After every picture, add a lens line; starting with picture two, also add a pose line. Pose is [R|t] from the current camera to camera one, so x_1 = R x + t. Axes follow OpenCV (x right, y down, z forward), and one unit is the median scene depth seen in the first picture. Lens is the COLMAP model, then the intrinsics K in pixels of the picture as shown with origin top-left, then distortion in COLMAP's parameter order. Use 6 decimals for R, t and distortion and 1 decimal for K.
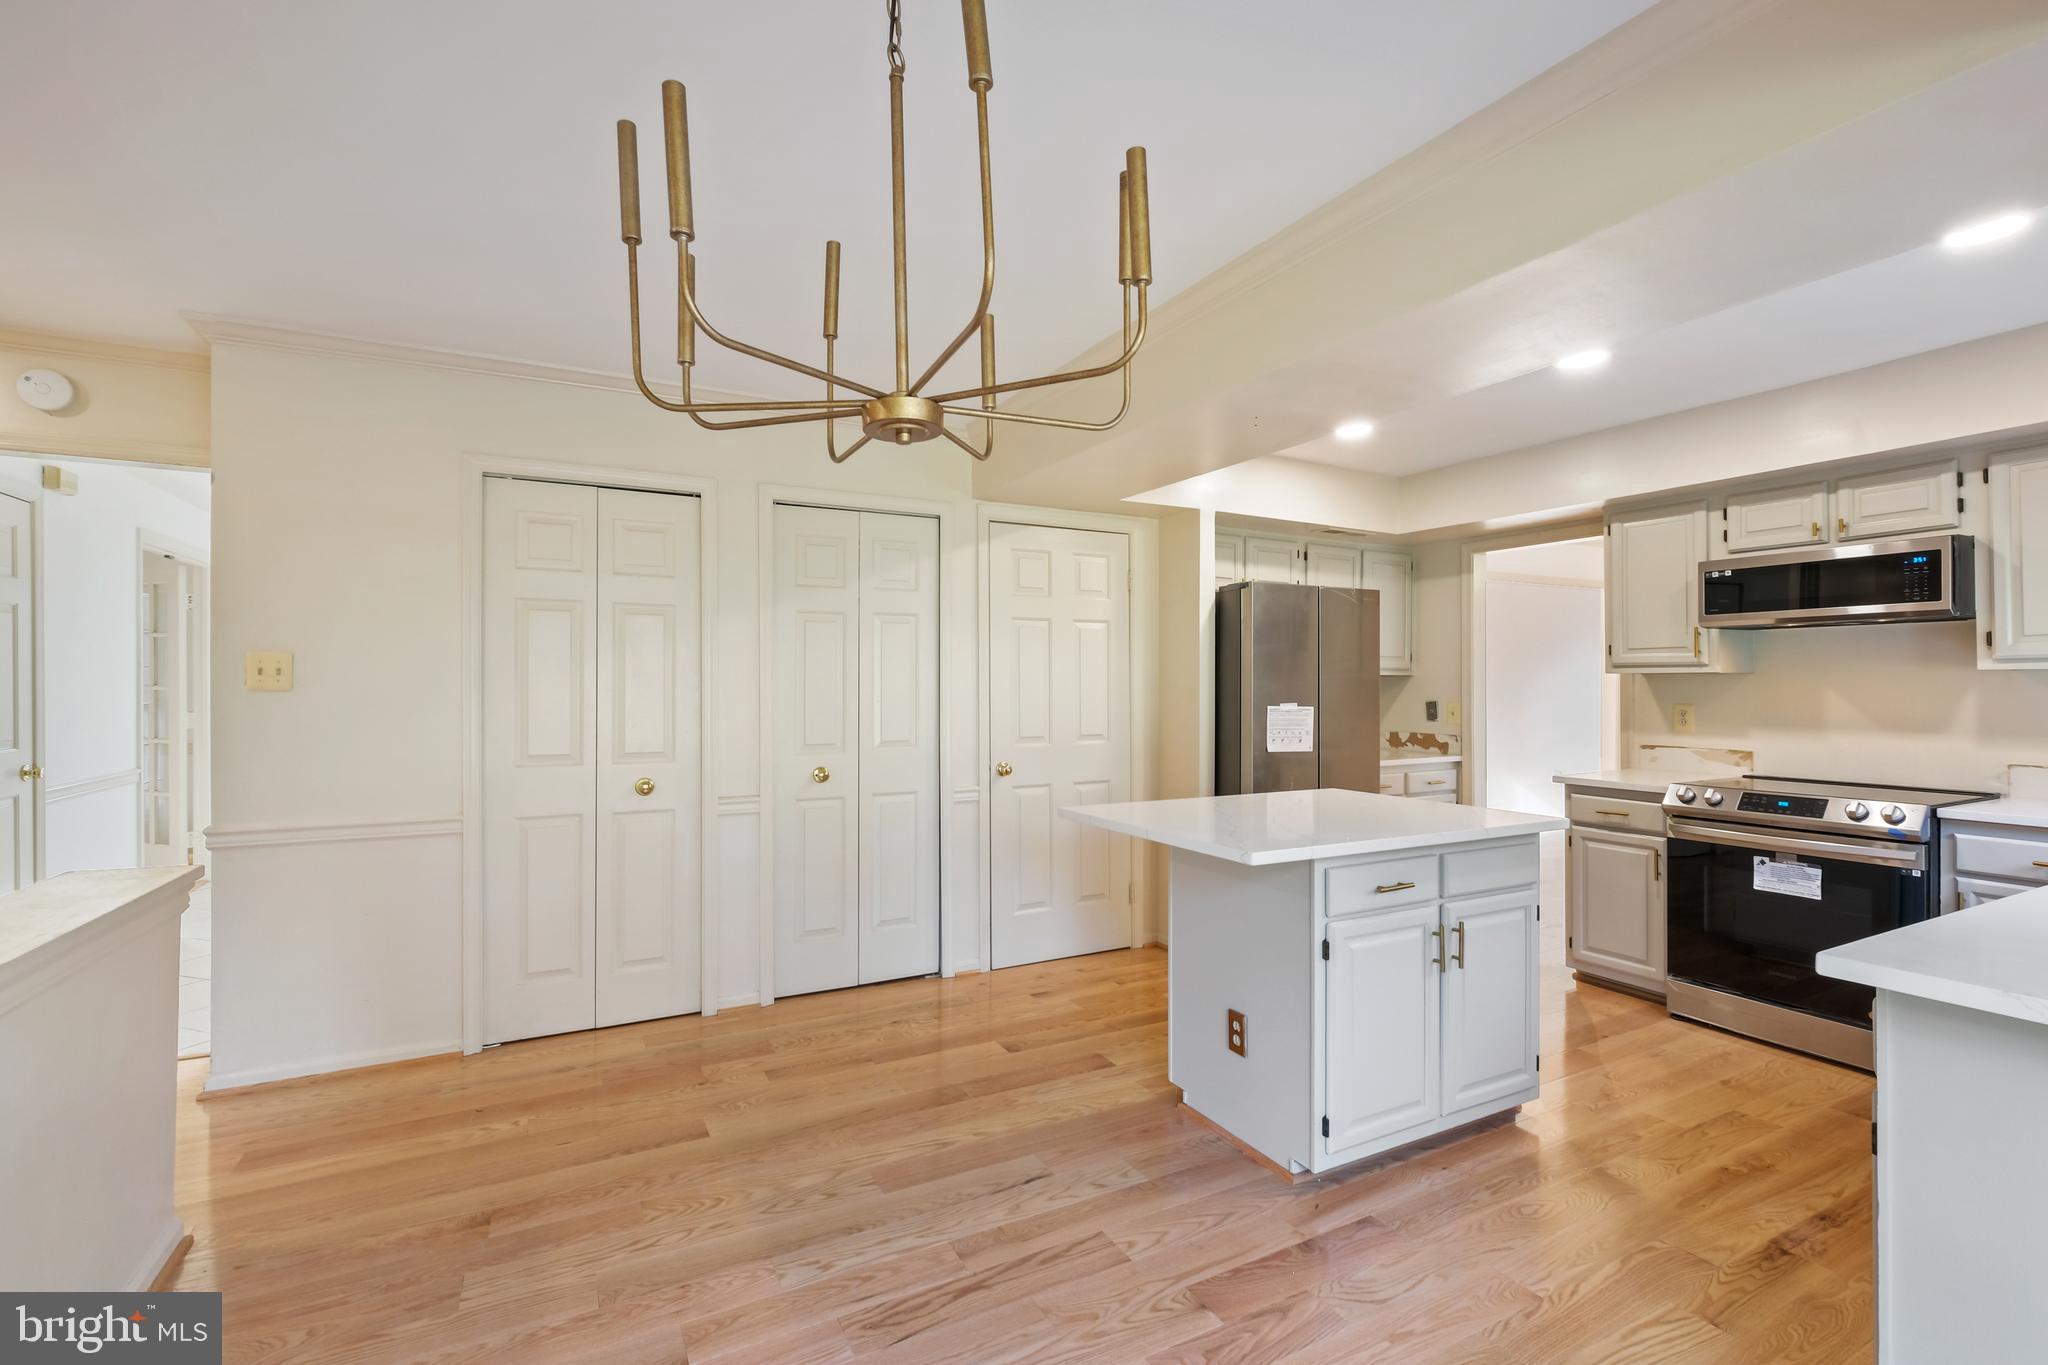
lens RADIAL K [[913.1, 0, 1022.9], [0, 913.1, 690.0], [0, 0, 1]] dist [0.000025, -0.000097]
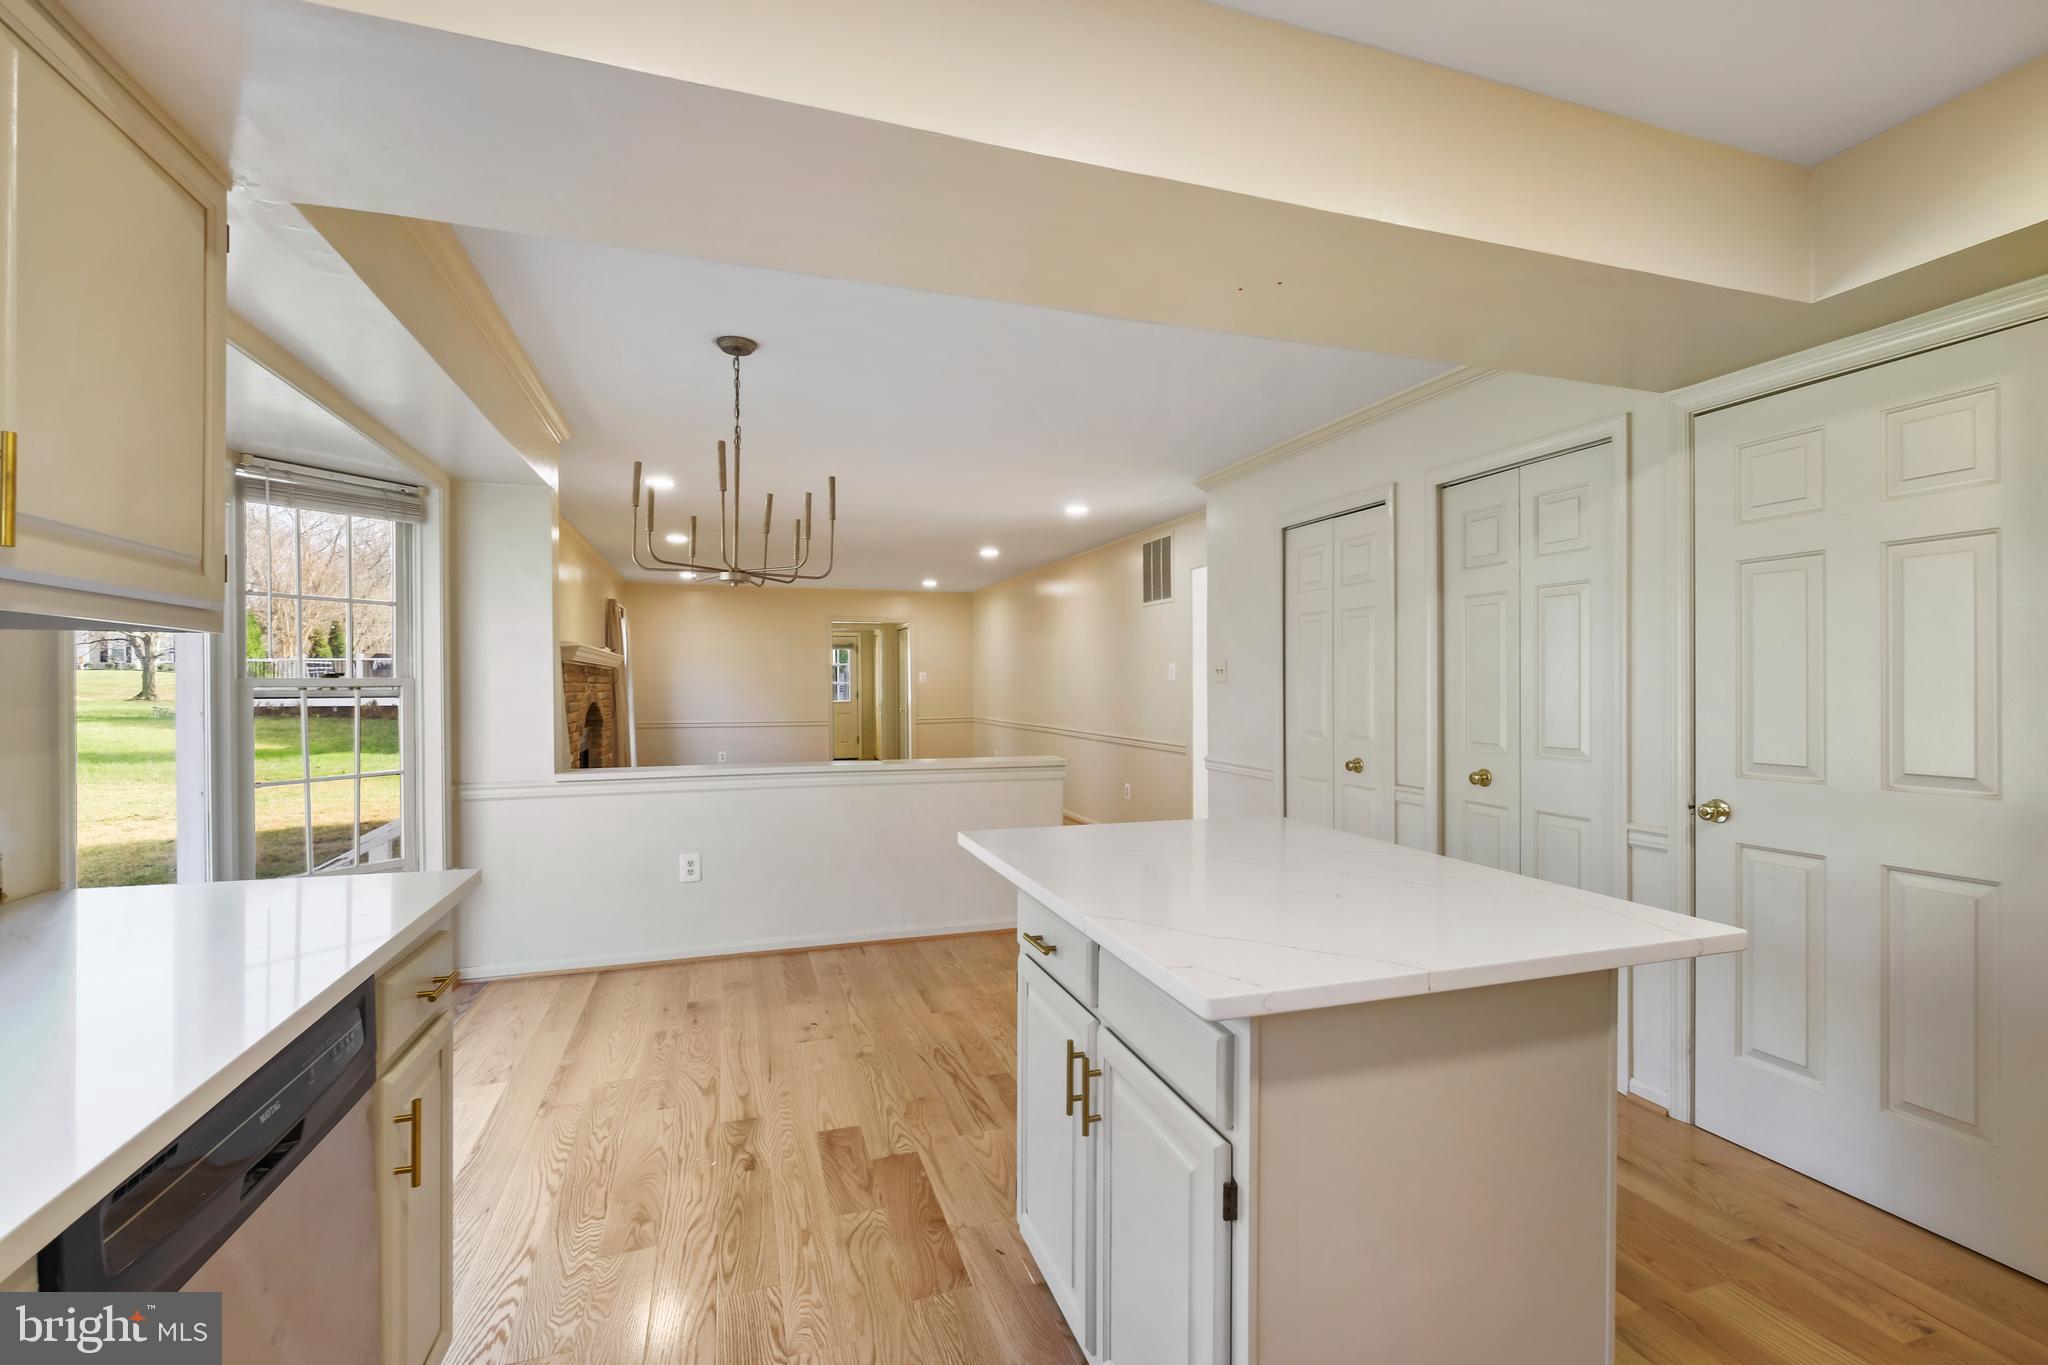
lens RADIAL K [[894.2, 0, 1030.3], [0, 894.2, 685.7], [0, 0, 1]] dist [-0.006786, 0.000816]
pose [[-0.170315, -0.001353, -0.985389, 1.389238], [-0.004140, 0.999991, -0.000657, 0.007868], [0.985381, 0.003968, -0.170319, 1.380119]]
